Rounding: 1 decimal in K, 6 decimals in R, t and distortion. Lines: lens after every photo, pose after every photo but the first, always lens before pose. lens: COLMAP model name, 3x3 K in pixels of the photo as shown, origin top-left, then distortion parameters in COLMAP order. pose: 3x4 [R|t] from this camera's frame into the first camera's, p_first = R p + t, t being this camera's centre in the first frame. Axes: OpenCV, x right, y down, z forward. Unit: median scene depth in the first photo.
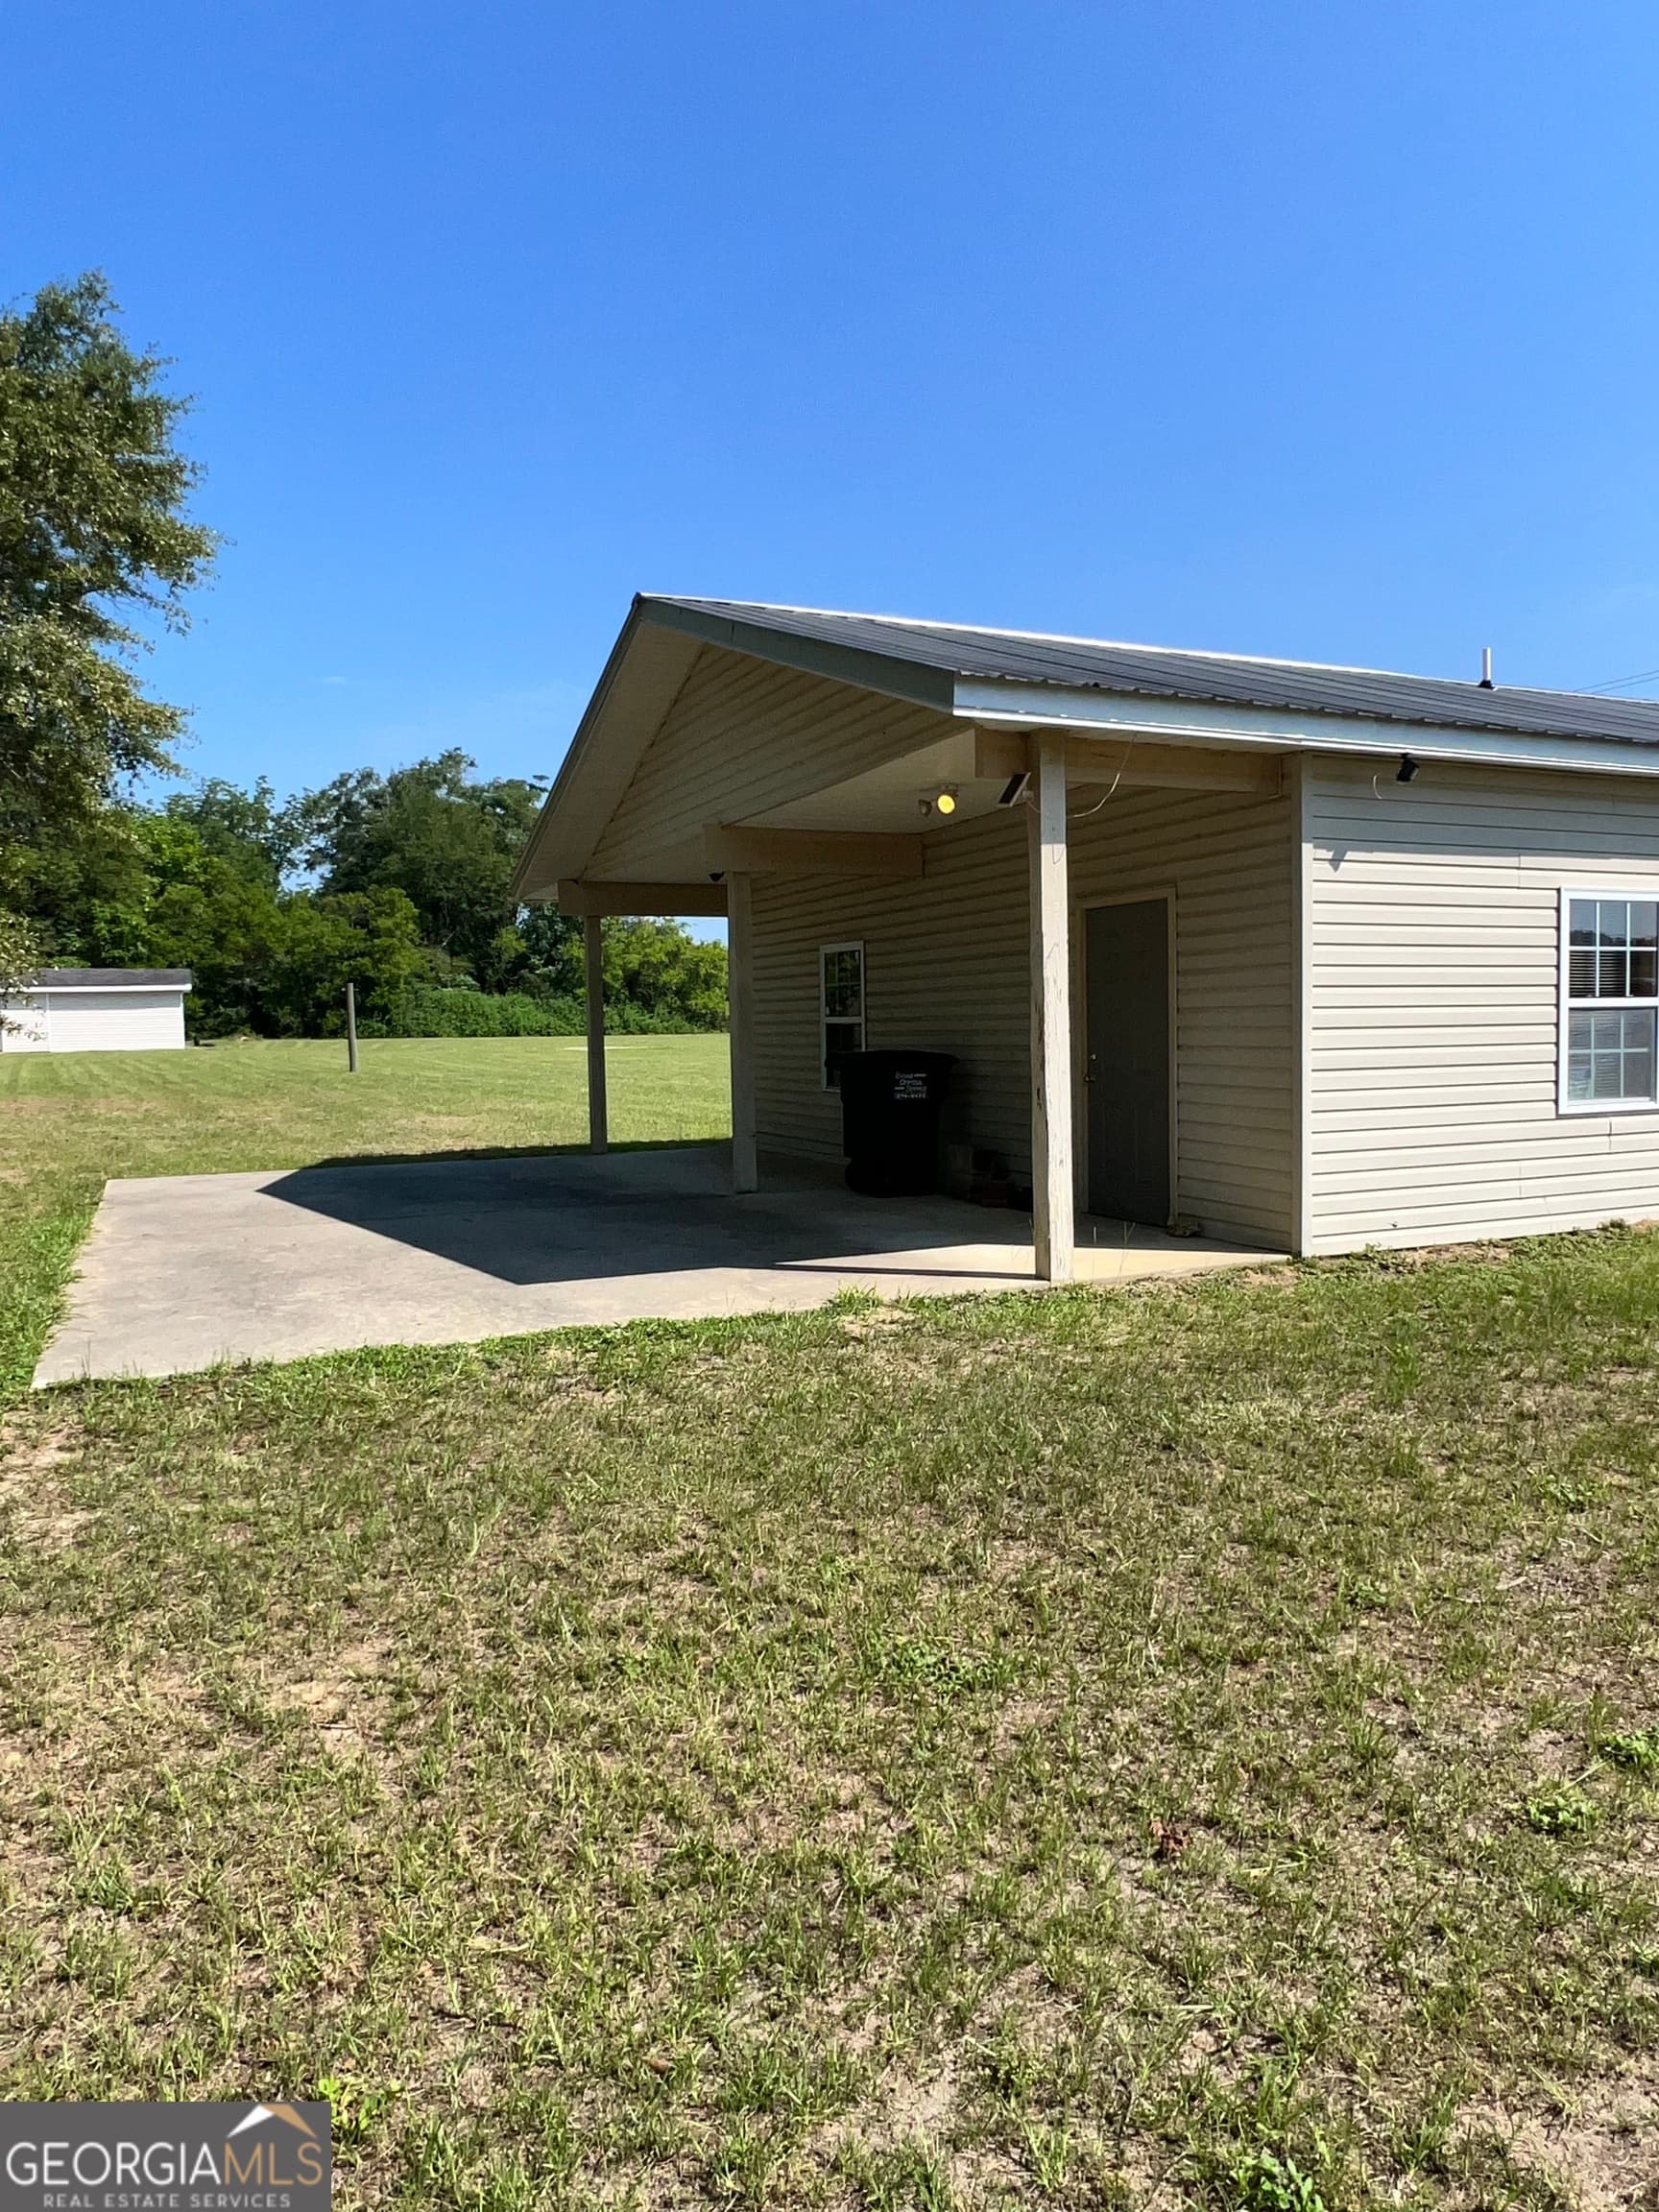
lens RADIAL K [[1330.2, 0, 829.5], [0, 1330.2, 1106.0], [0, 0, 1]] dist [-0.002875, -0.000226]
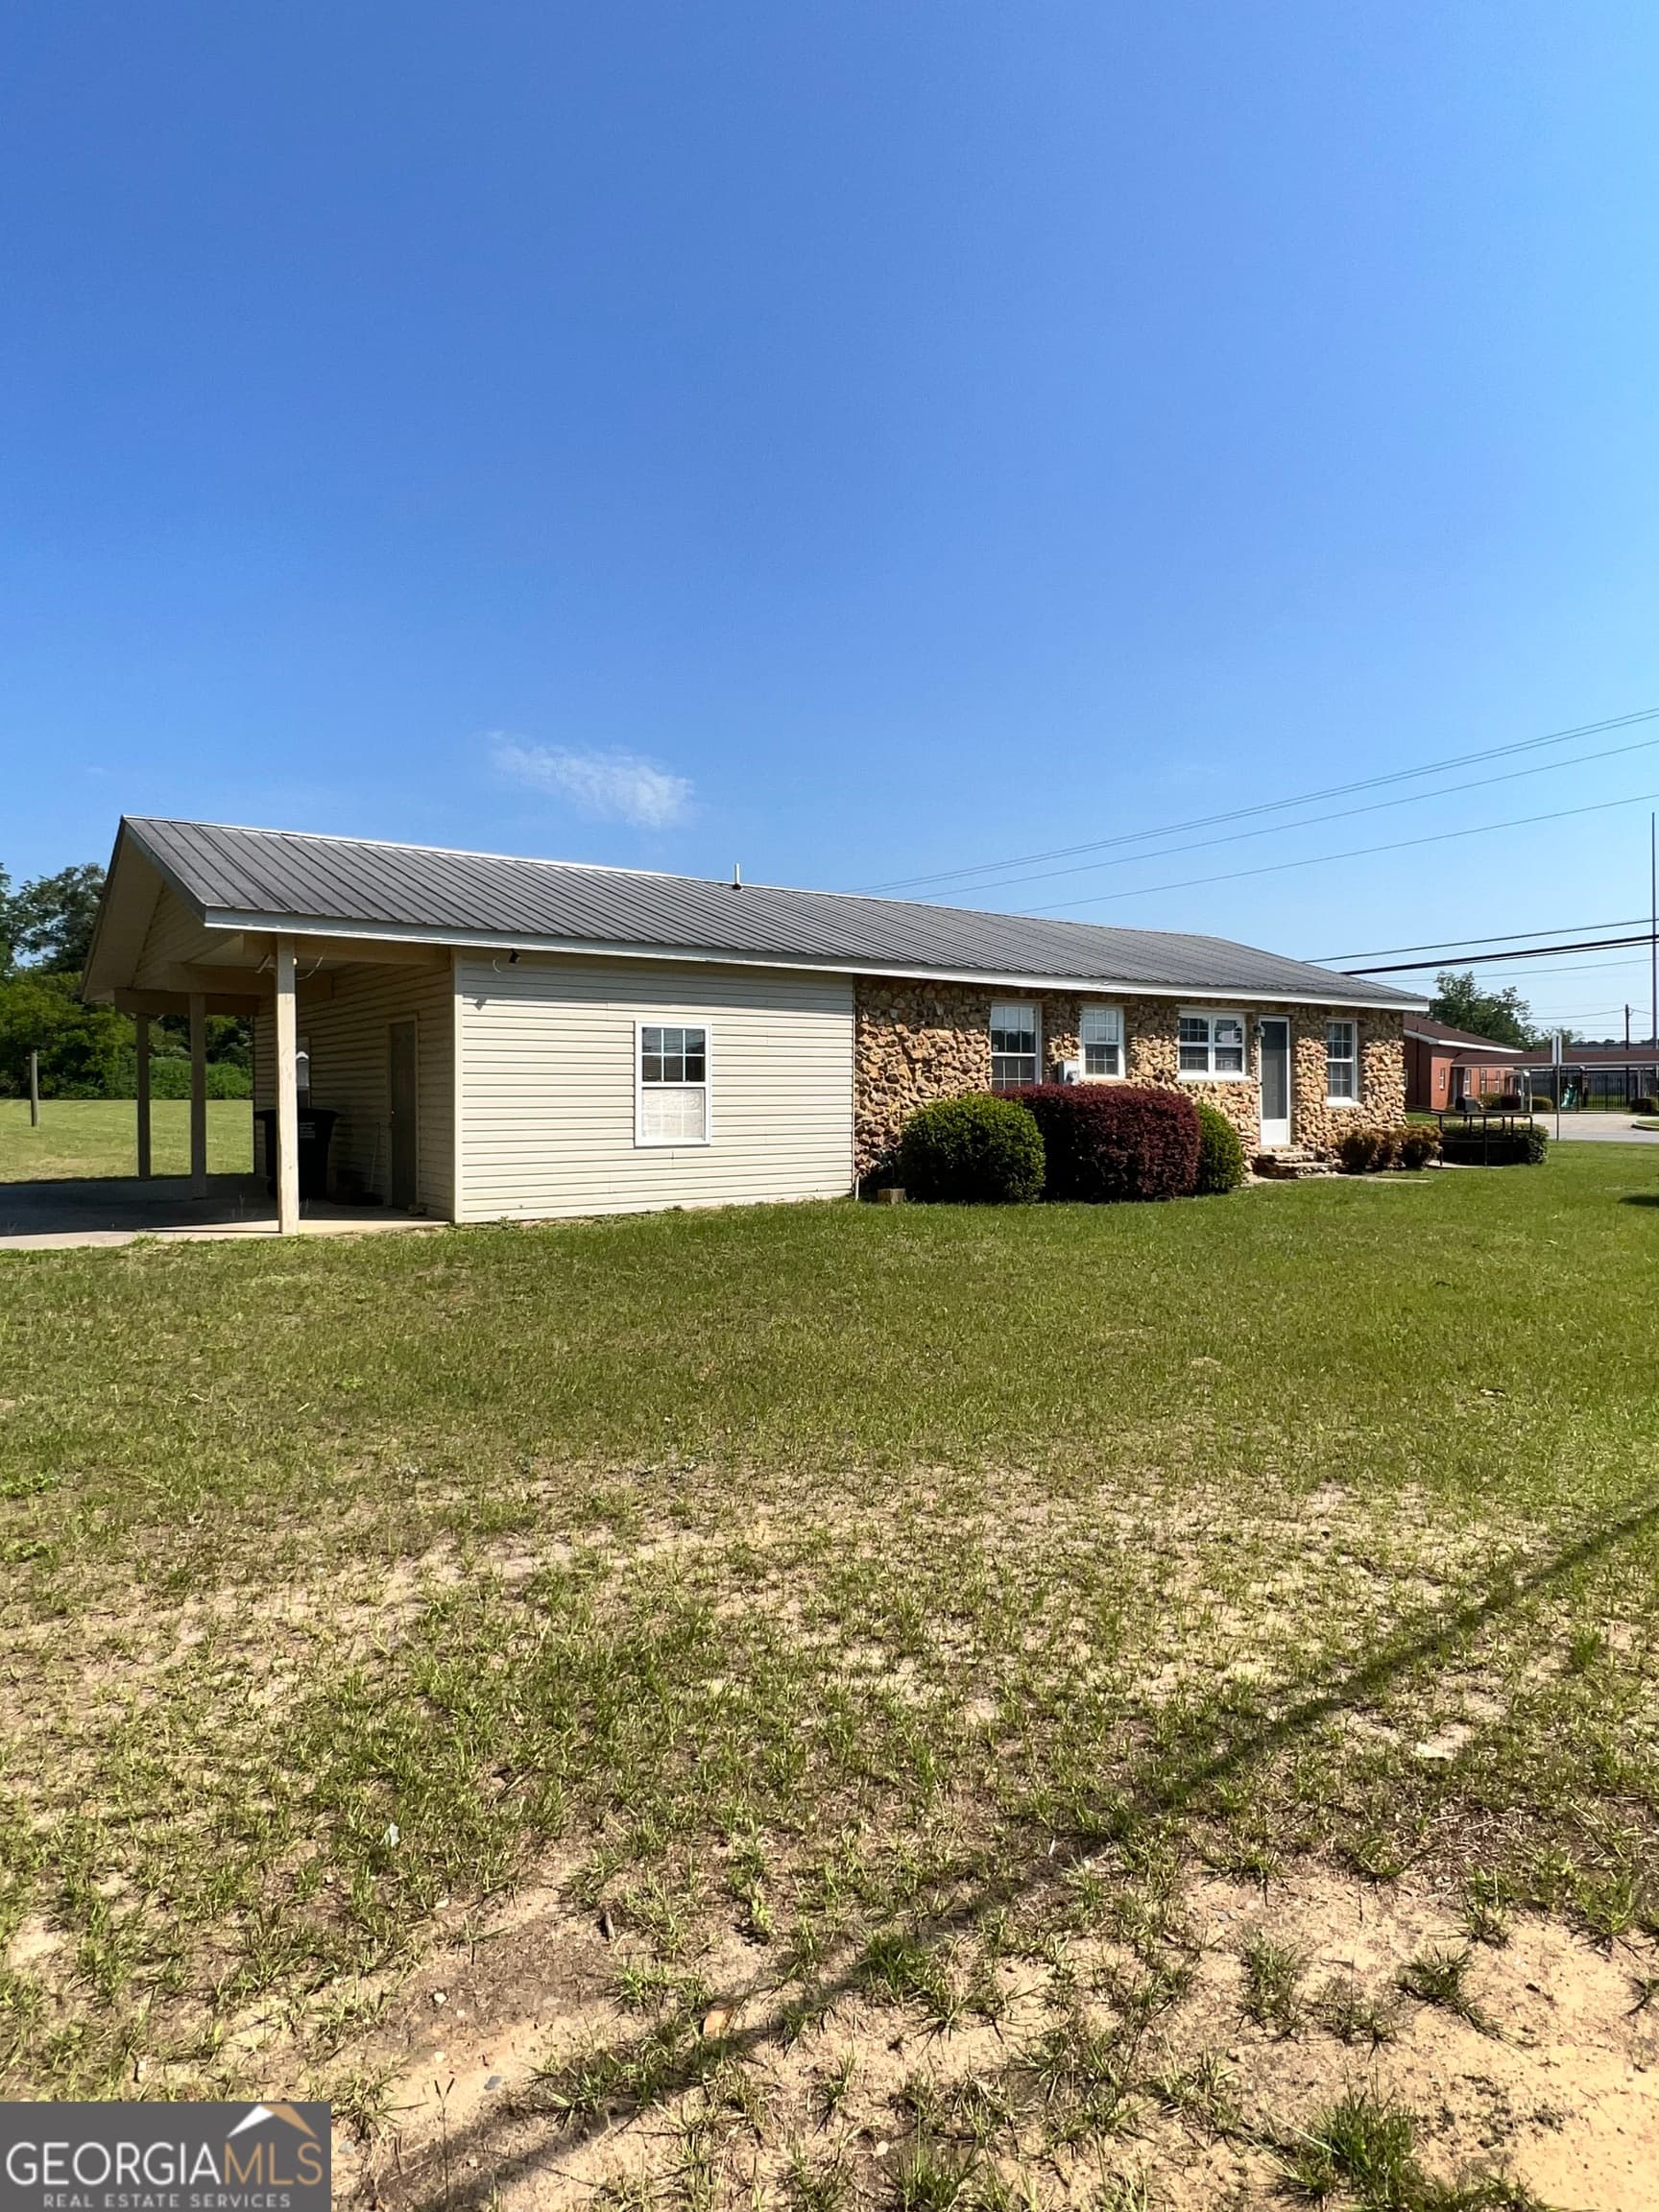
lens RADIAL K [[1139.7, 0, 774.8], [0, 1139.7, 1107.9], [0, 0, 1]] dist [0.001797, 0.000053]
pose [[0.982813, 0.009252, 0.184369, 0.437554], [-0.000170, 0.998788, -0.049215, 0.029790], [-0.184601, 0.048338, 0.981624, -0.532595]]
